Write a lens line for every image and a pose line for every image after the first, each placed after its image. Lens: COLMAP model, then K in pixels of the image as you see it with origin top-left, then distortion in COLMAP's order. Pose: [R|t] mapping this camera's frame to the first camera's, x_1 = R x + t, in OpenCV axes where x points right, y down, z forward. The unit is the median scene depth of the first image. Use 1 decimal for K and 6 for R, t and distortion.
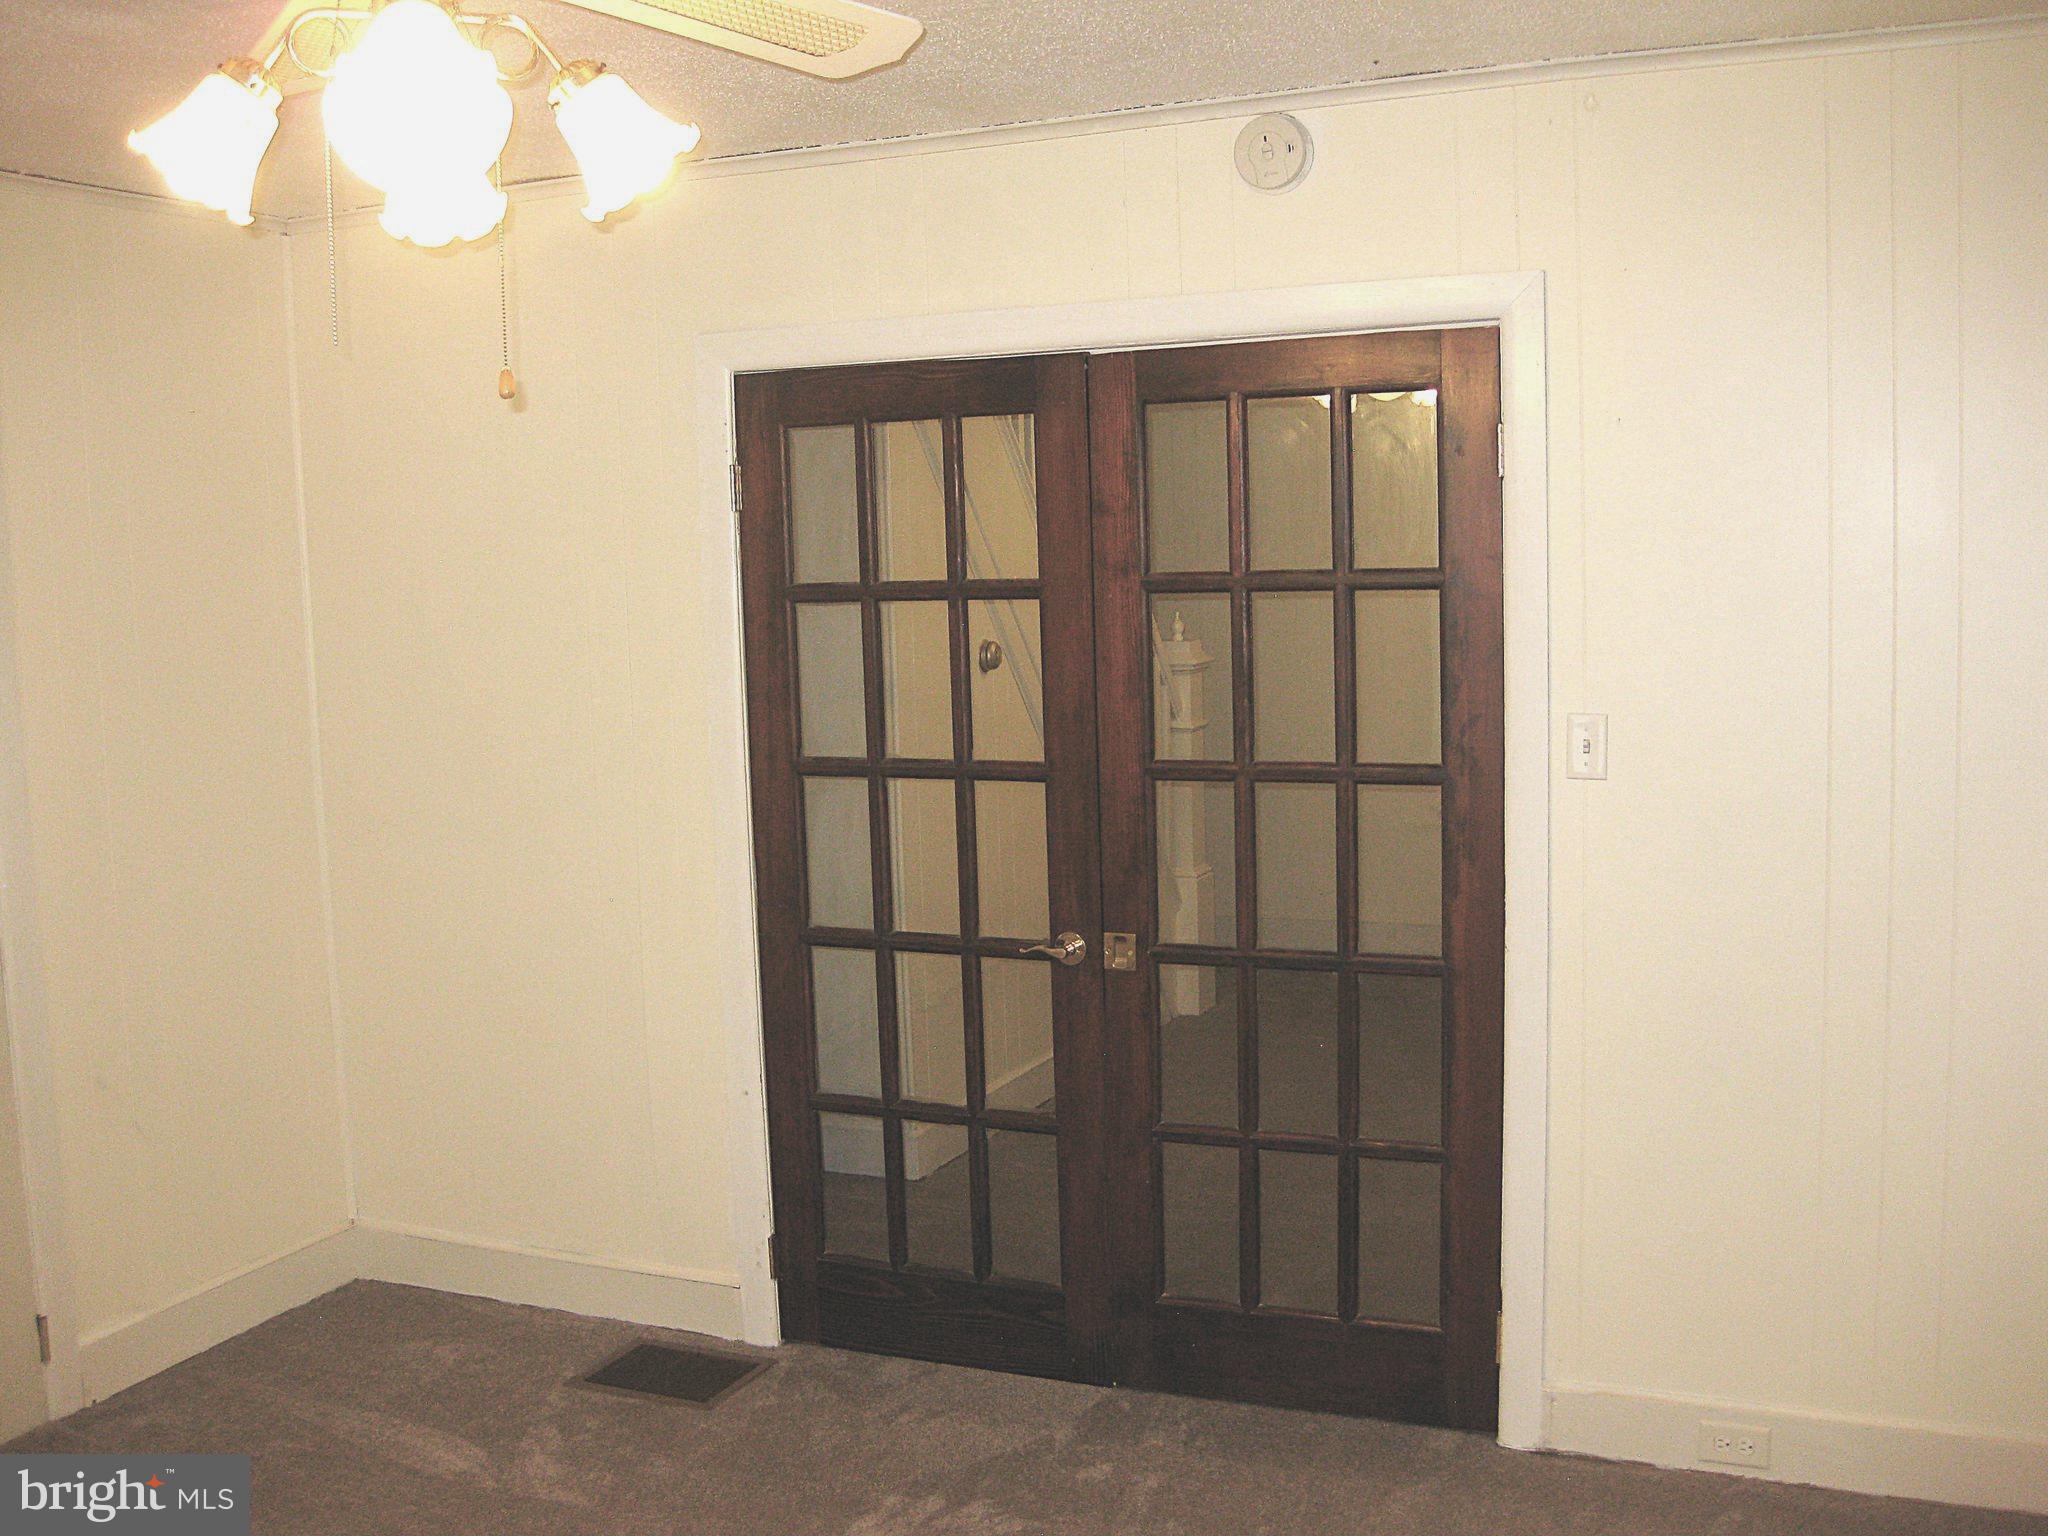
lens RADIAL K [[2066.9, 0, 1024.0], [0, 2066.9, 768.0], [0, 0, 1]] dist [-0.242637, 0.198984]
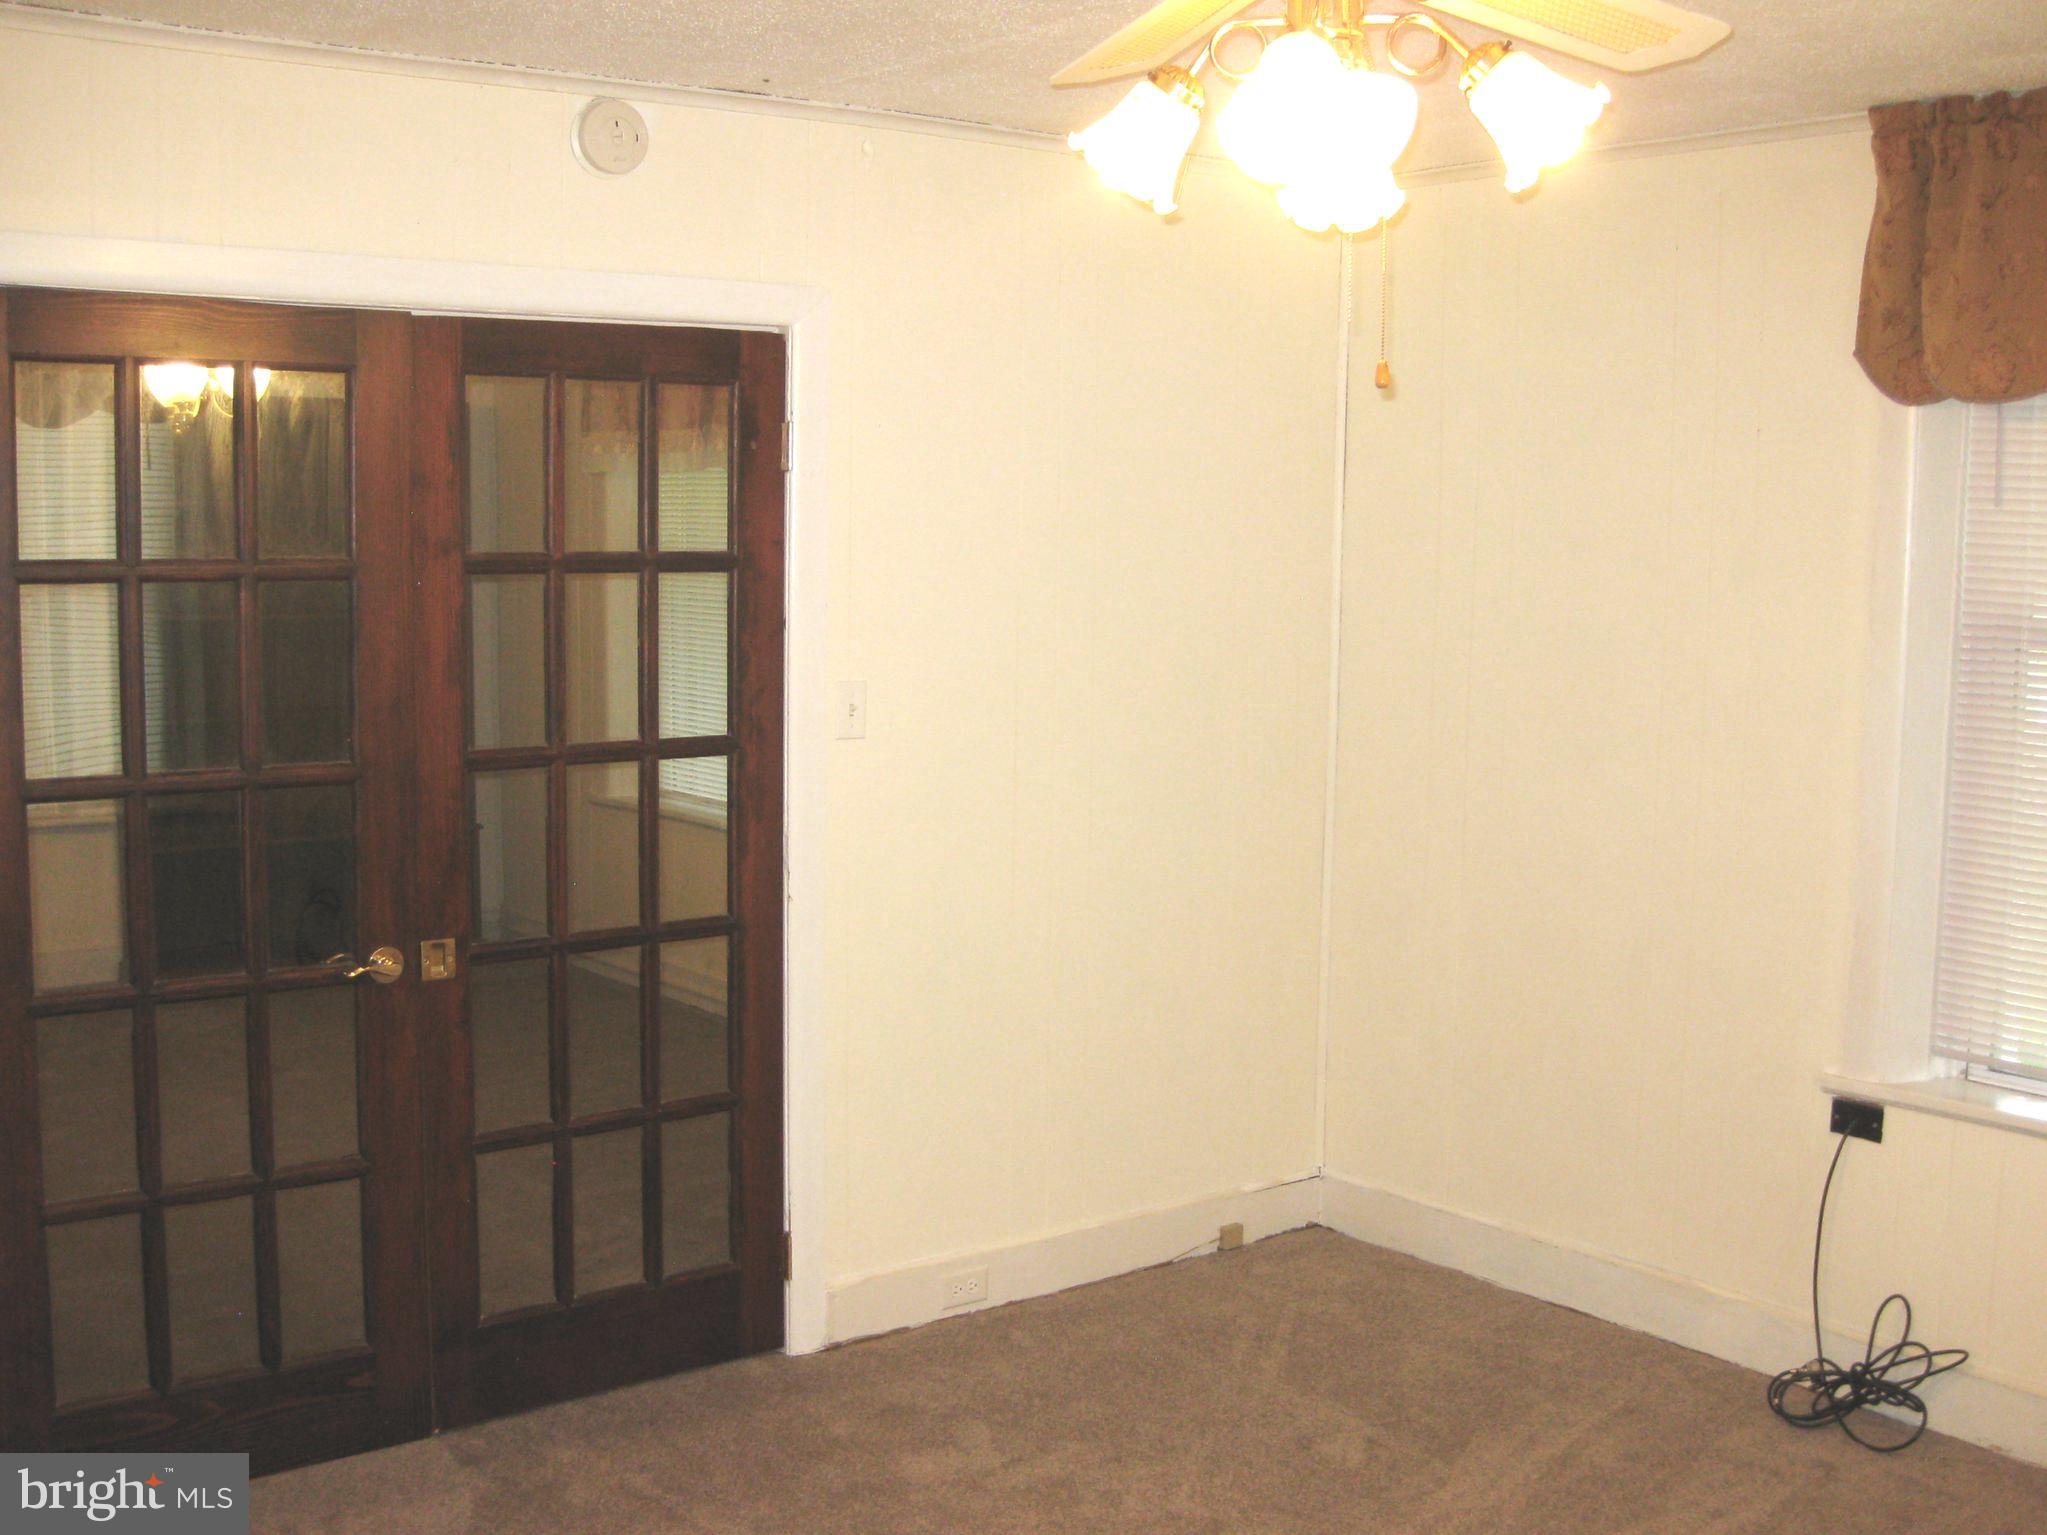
lens RADIAL K [[2196.9, 0, 973.1], [0, 2196.9, 763.8], [0, 0, 1]] dist [-0.186863, 0.070875]
pose [[0.467962, -0.060339, 0.881686, -0.731585], [0.072245, 0.996939, 0.029882, -0.011111], [-0.880790, 0.049714, 0.470889, 0.334656]]
